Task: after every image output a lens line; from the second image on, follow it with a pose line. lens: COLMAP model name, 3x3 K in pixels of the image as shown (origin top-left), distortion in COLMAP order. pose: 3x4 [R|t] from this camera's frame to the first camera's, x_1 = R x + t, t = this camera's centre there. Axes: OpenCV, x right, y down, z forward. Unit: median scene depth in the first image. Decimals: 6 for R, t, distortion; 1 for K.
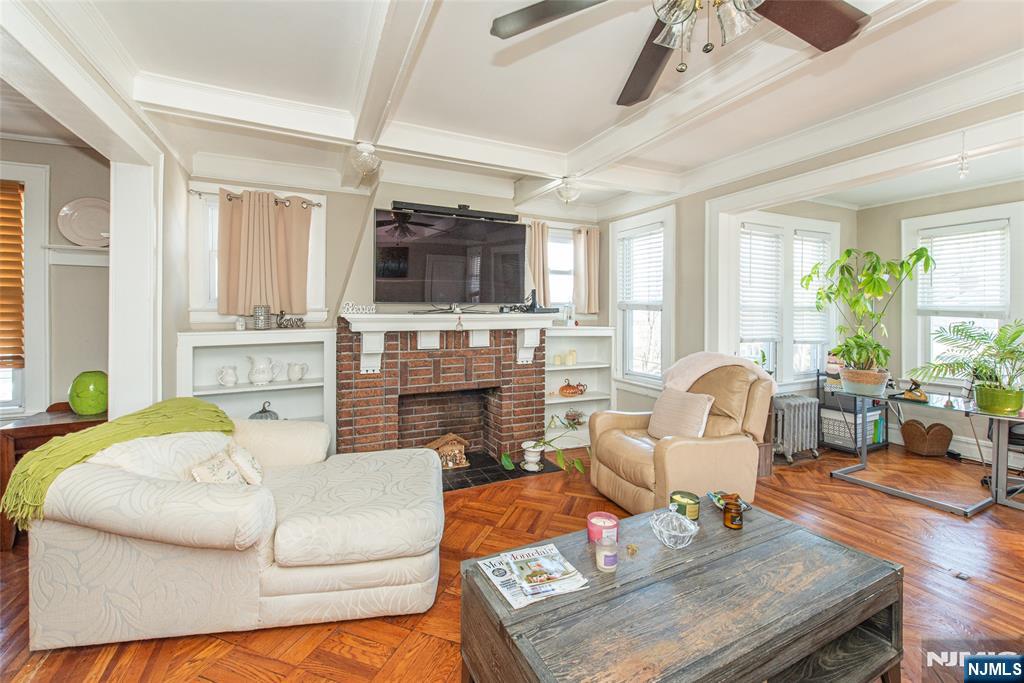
lens RADIAL K [[400.7, 0, 478.4], [0, 400.7, 318.4], [0, 0, 1]] dist [0.013369, -0.000167]
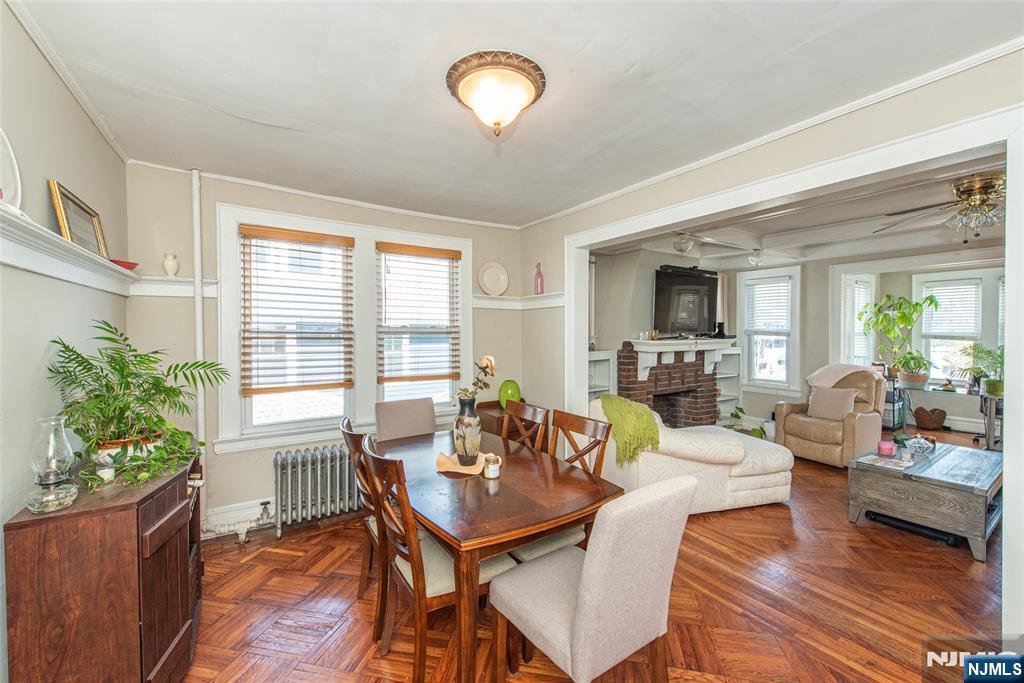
lens RADIAL K [[409.8, 0, 509.1], [0, 409.8, 336.7], [0, 0, 1]] dist [0.019049, -0.000012]
pose [[0.986232, -0.001914, 0.165355, -0.906867], [0.001693, 0.999997, 0.001475, -0.023916], [-0.165358, -0.001175, 0.986233, -0.362951]]
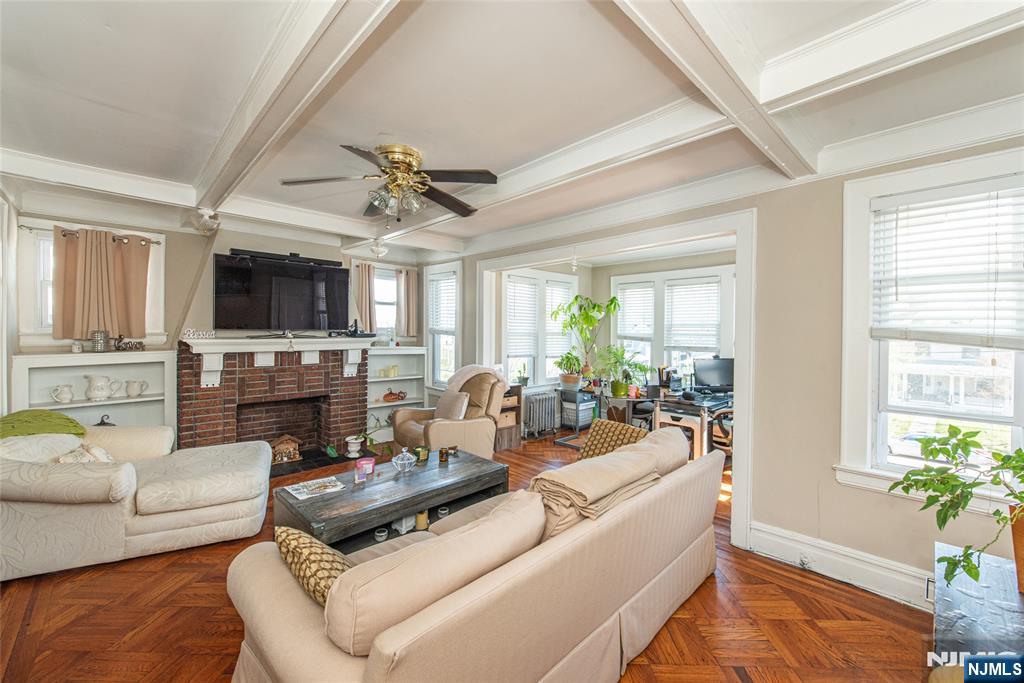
lens RADIAL K [[403.6, 0, 475.4], [0, 403.6, 340.3], [0, 0, 1]] dist [0.015092, -0.007762]
pose [[0.948509, 0.002480, 0.316740, 0.094963], [-0.007297, 0.999875, 0.014024, -0.026025], [-0.316665, -0.015613, 0.948409, -0.384642]]
